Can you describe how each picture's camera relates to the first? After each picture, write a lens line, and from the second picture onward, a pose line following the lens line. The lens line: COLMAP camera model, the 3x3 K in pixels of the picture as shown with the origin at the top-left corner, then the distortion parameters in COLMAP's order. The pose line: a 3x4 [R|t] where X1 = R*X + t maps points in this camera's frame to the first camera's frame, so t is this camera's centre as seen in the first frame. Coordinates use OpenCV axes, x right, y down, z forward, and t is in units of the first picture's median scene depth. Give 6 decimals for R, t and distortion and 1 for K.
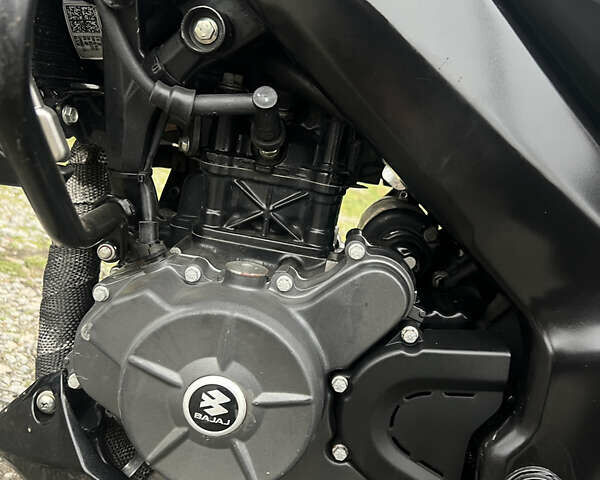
lens RADIAL K [[627.3, 0, 300.0], [0, 627.3, 240.0], [0, 0, 1]] dist [0.002409, -0.009772]
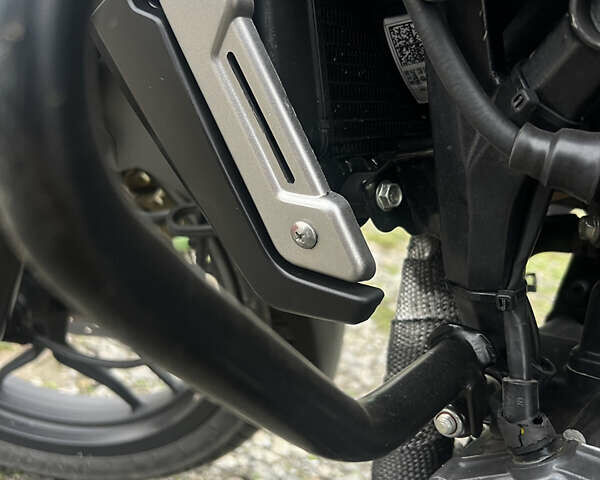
lens RADIAL K [[627.3, 0, 300.0], [0, 627.3, 240.0], [0, 0, 1]] dist [0.002409, -0.009772]
pose [[0.804358, -0.030215, -0.593376, -0.069466], [-0.003371, 0.998458, -0.055411, -0.121323], [0.594135, 0.046571, 0.803016, 0.451413]]
